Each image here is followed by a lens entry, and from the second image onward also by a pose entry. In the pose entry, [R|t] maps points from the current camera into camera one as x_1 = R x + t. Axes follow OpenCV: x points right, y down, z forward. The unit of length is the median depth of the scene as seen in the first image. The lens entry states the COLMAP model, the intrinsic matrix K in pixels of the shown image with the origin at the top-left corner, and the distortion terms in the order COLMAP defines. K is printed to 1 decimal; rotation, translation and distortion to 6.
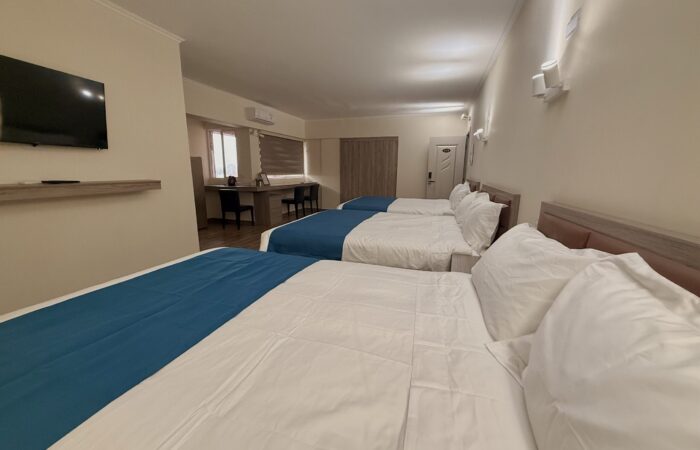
lens RADIAL K [[276.1, 0, 348.5], [0, 276.1, 225.4], [0, 0, 1]] dist [-0.002379, 0.000644]
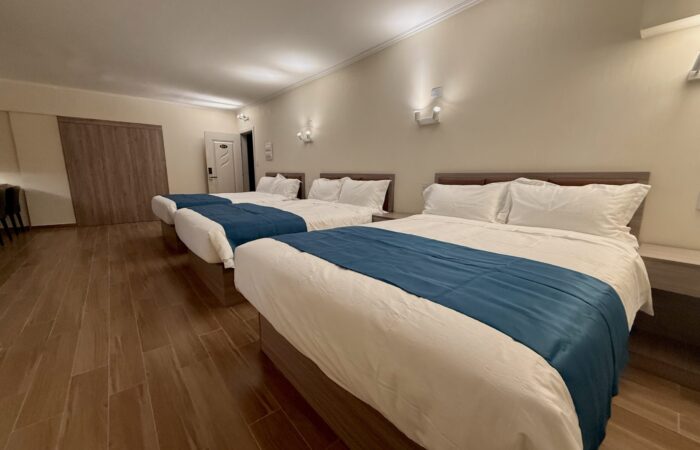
lens RADIAL K [[276.1, 0, 347.3], [0, 276.1, 224.4], [0, 0, 1]] dist [-0.002379, 0.000644]
pose [[0.525078, -0.161098, 0.835668, -0.276917], [0.166852, 0.982351, 0.084537, 0.001506], [-0.834538, 0.095045, 0.542690, 0.085075]]
